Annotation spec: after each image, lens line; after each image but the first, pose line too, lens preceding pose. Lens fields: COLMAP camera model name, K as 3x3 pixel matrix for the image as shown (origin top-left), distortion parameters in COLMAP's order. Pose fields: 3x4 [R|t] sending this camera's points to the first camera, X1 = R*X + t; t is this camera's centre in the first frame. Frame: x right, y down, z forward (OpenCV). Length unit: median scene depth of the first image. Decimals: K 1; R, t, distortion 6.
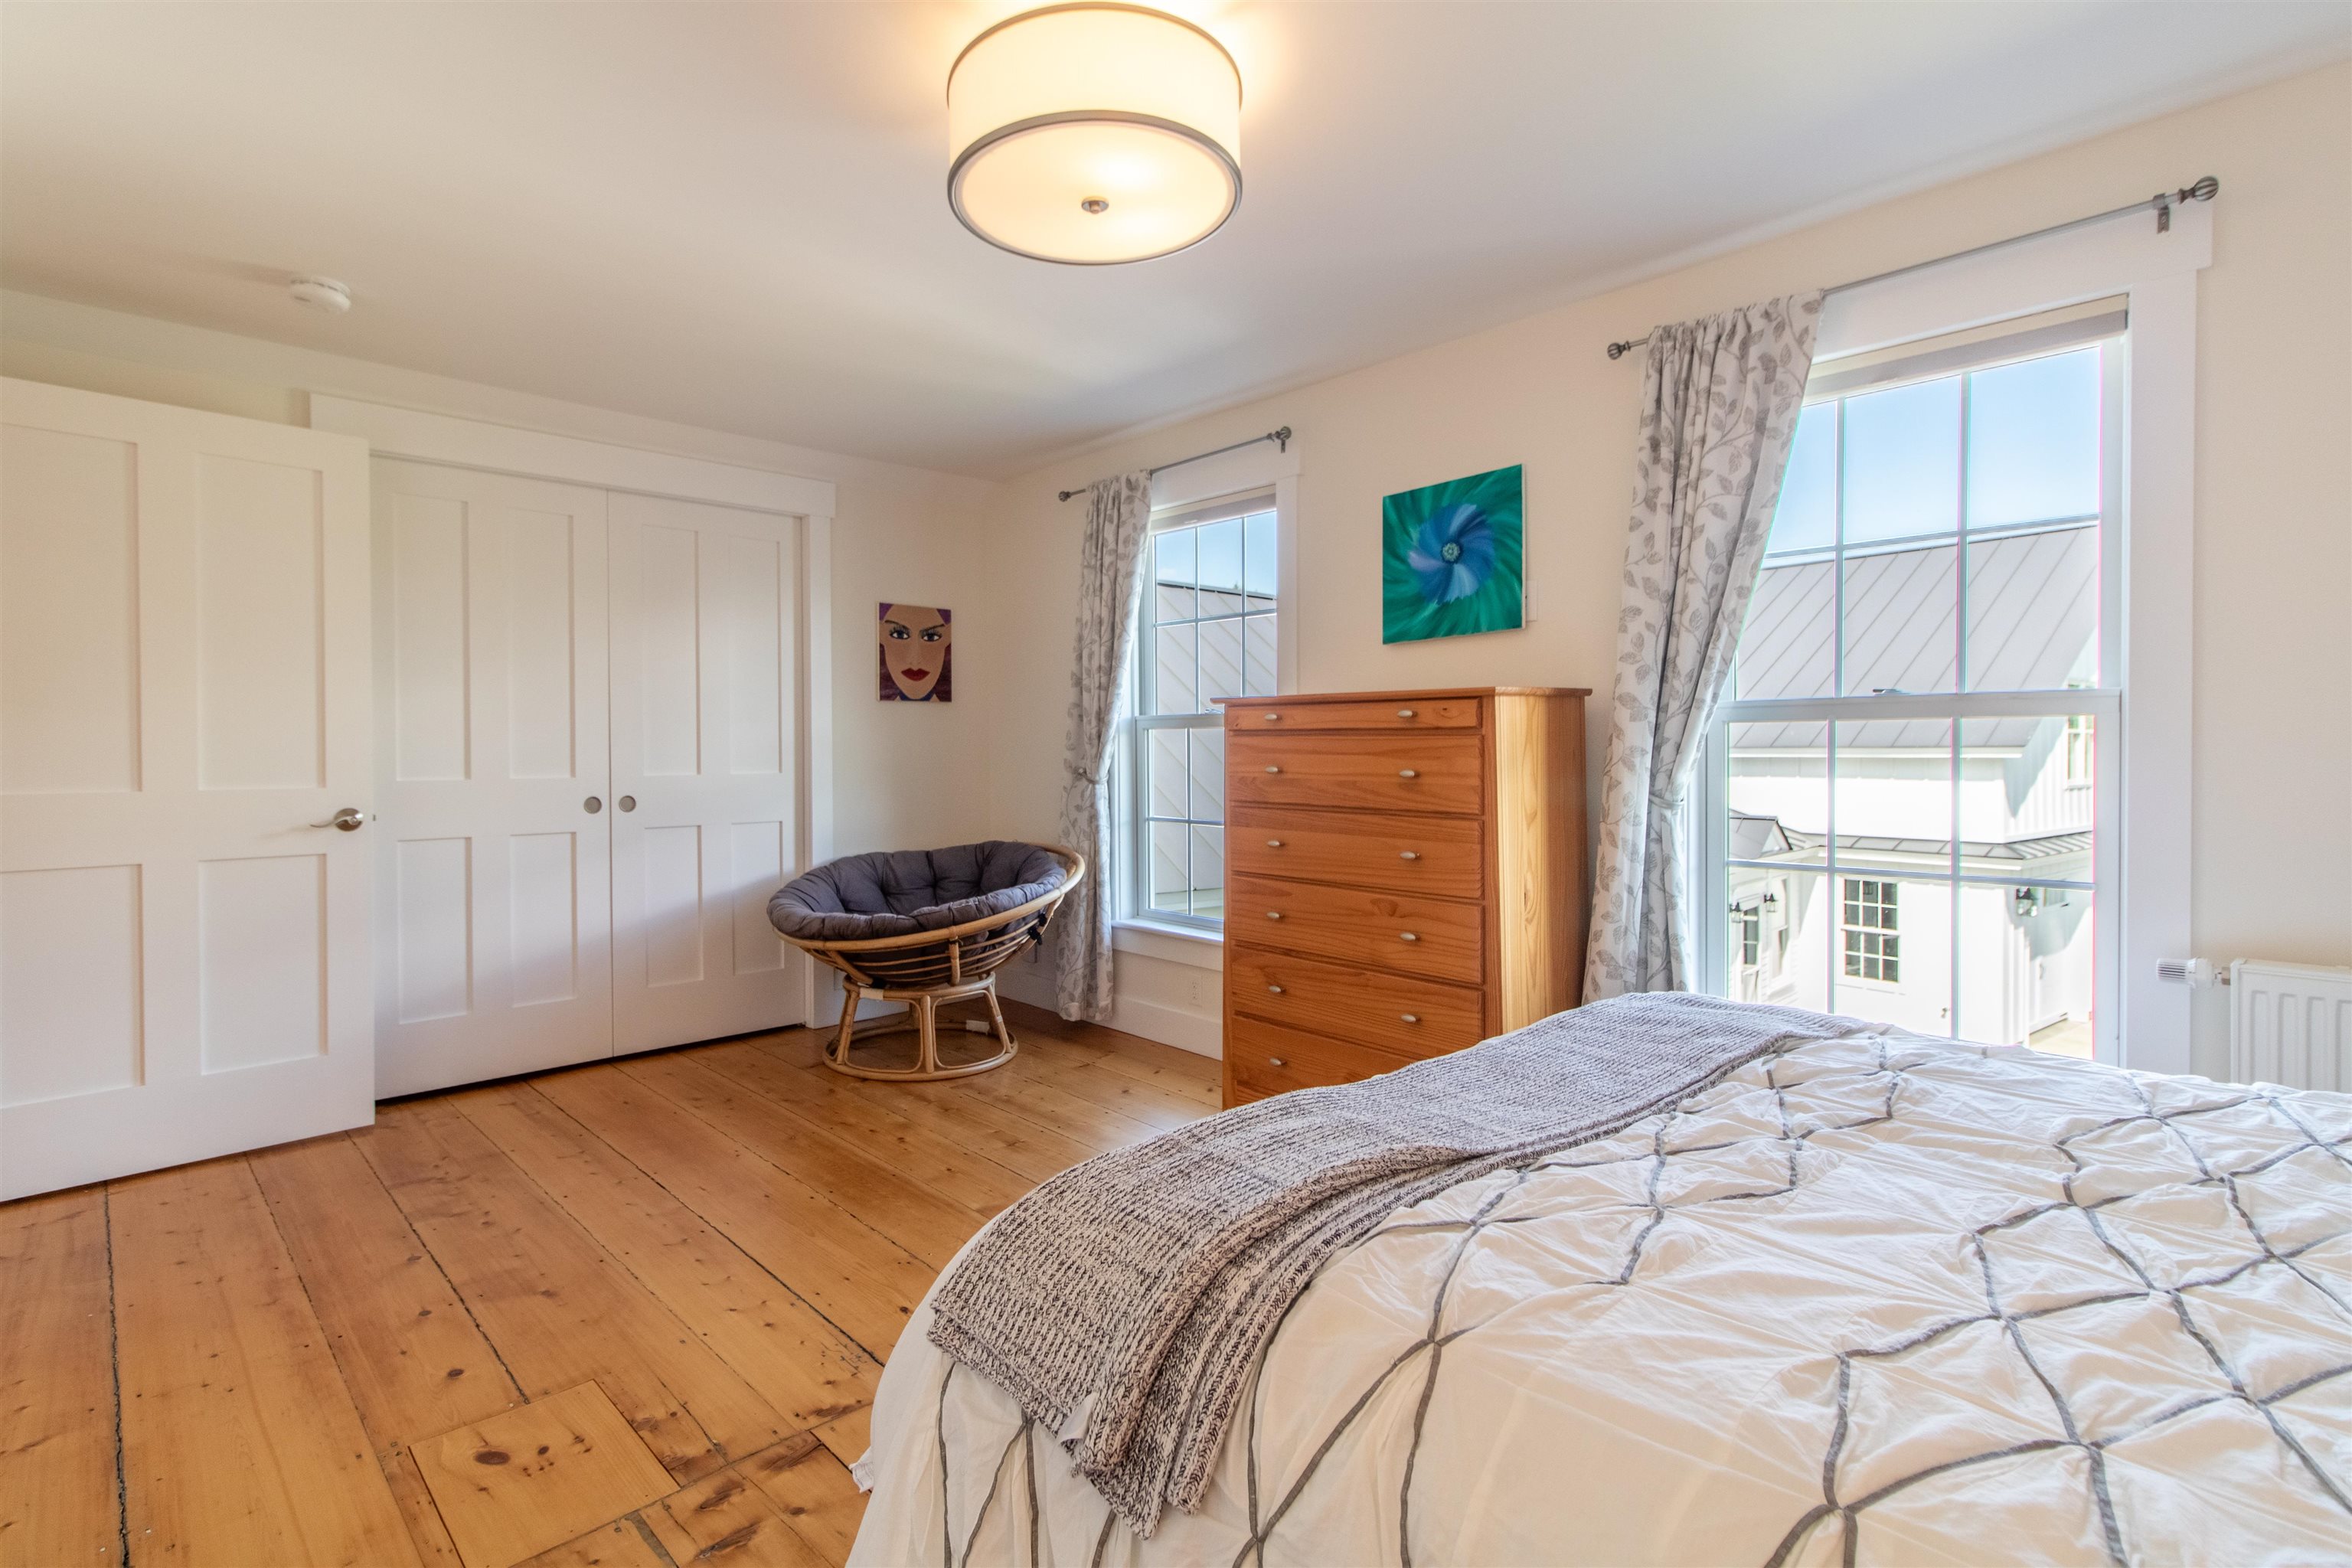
lens RADIAL K [[1084.8, 0, 1176.8], [0, 1084.8, 767.5], [0, 0, 1]] dist [0.002148, 0.001243]
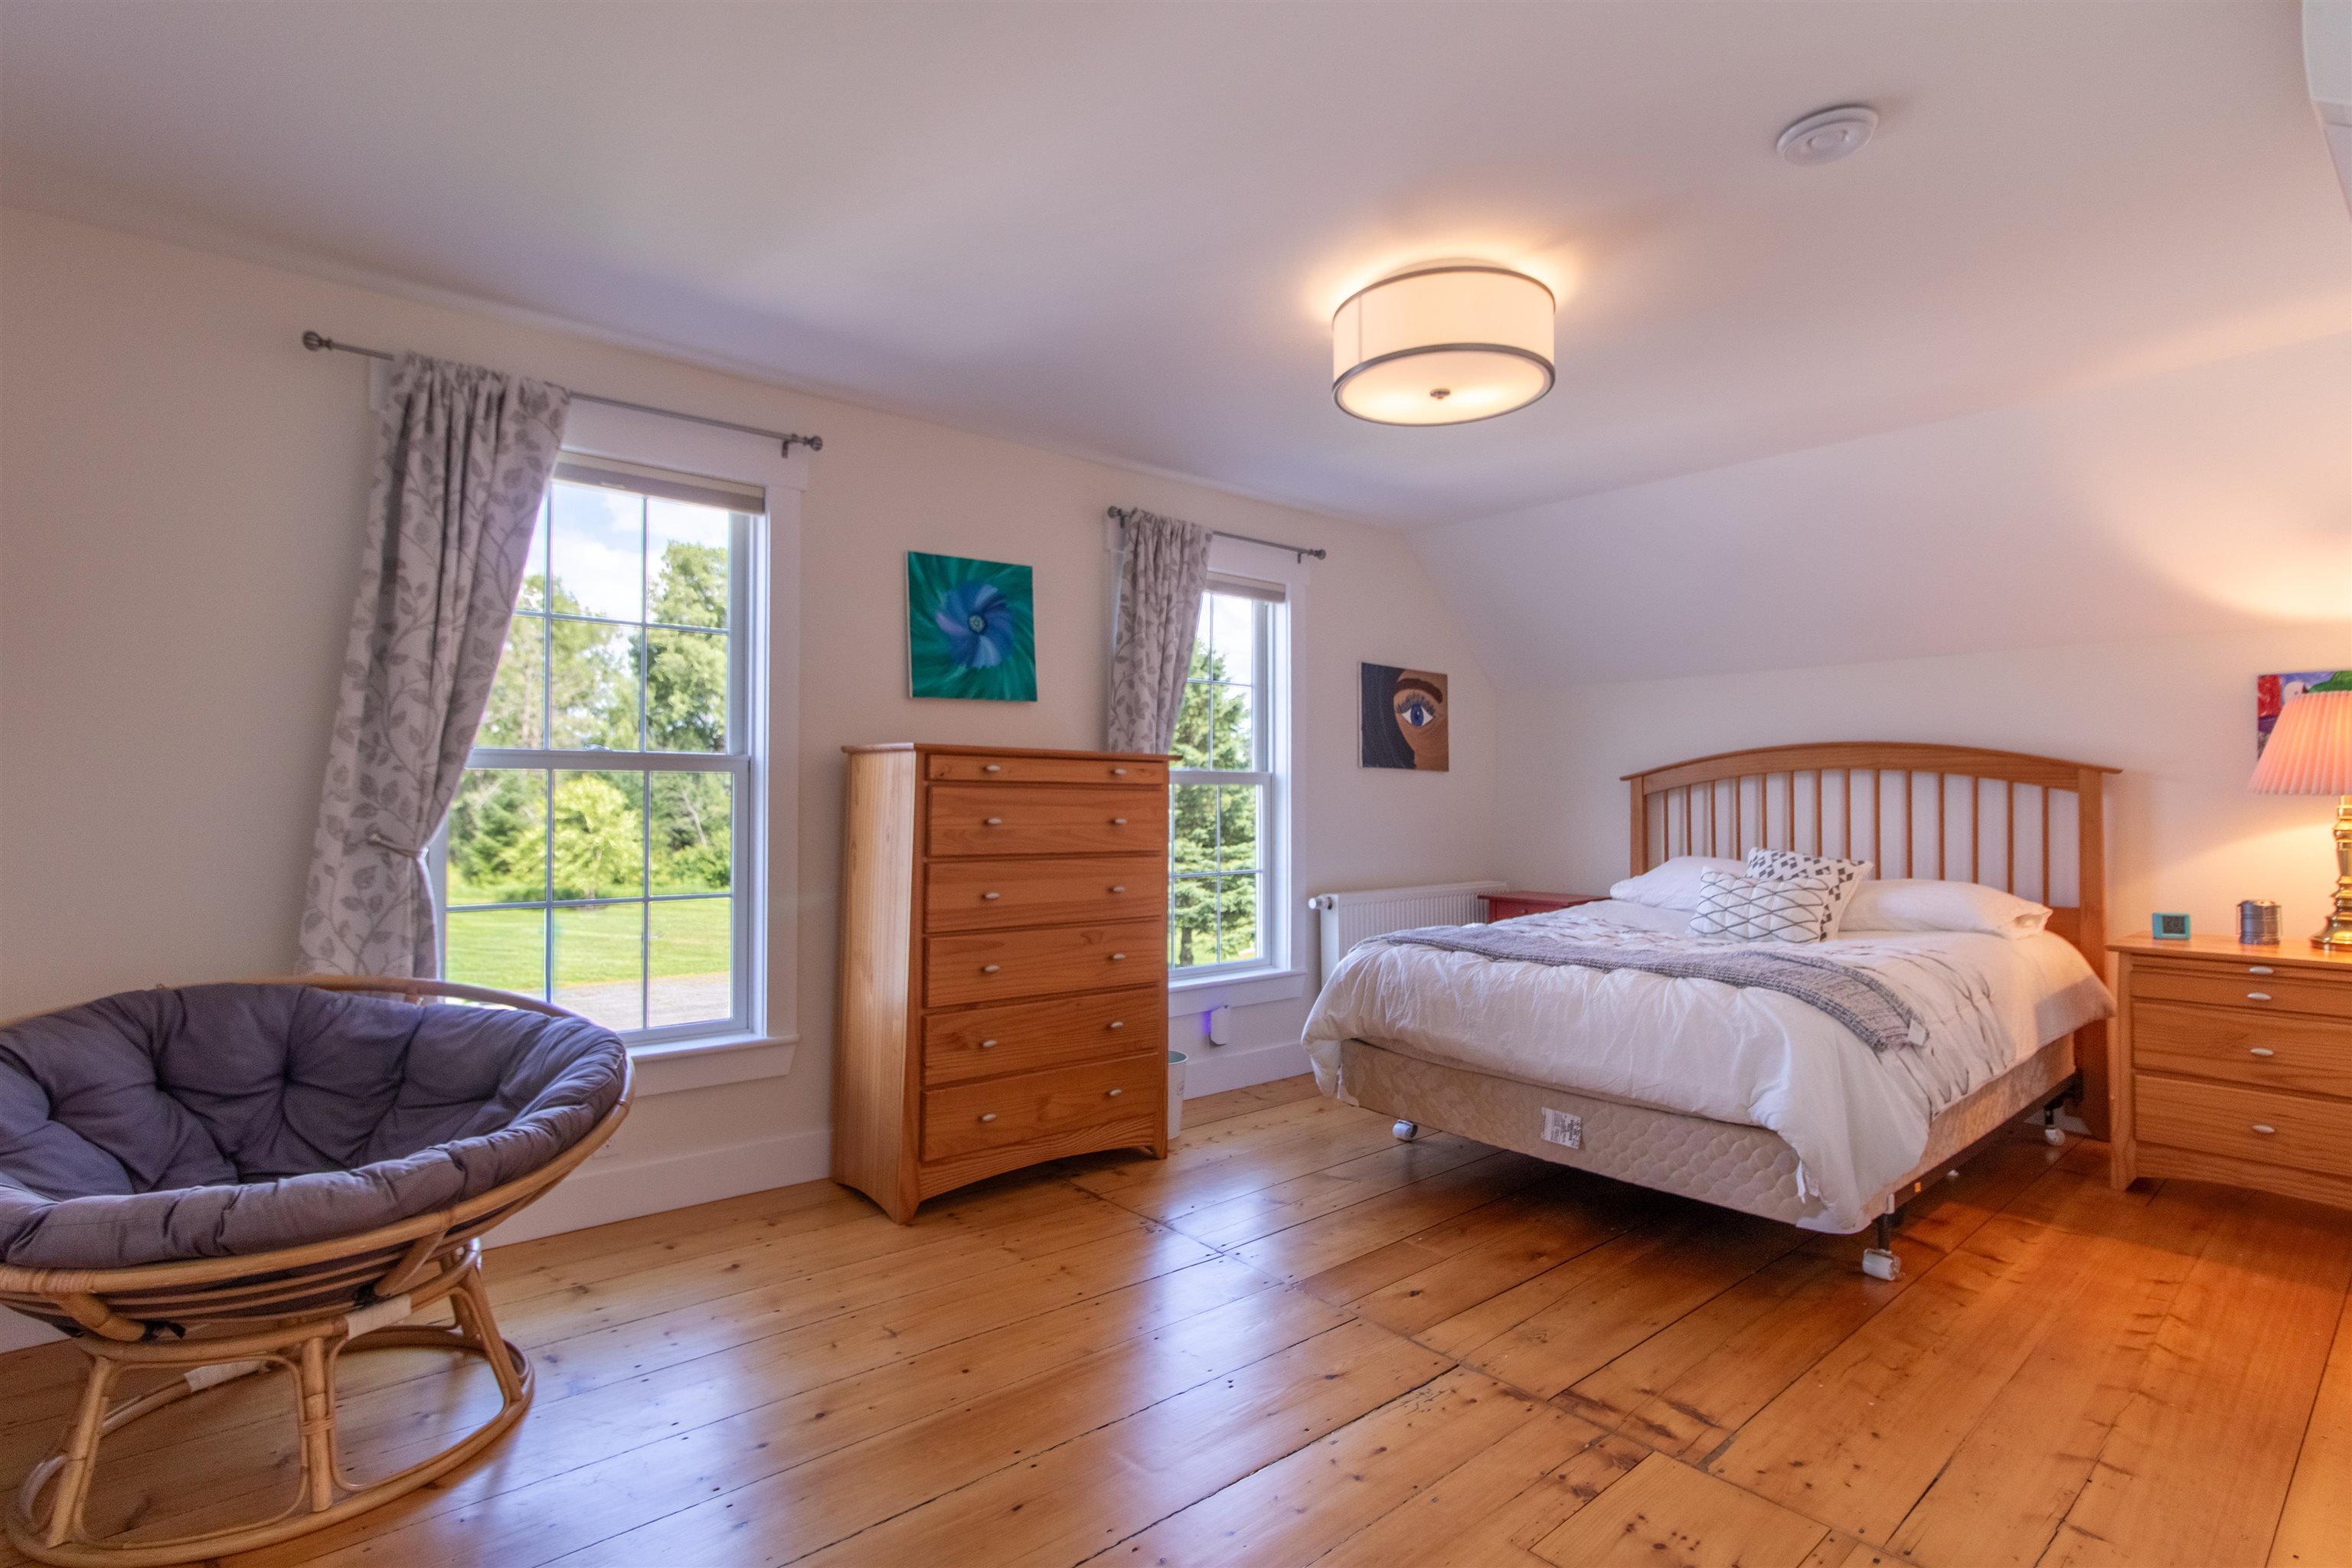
lens RADIAL K [[1084.8, 0, 1175.0], [0, 1084.8, 790.5], [0, 0, 1]] dist [0.002148, 0.001243]
pose [[0.100741, 0.020054, 0.994711, -0.828458], [0.017044, 0.999615, -0.021879, -0.000776], [-0.994767, 0.019158, 0.100361, 0.694296]]
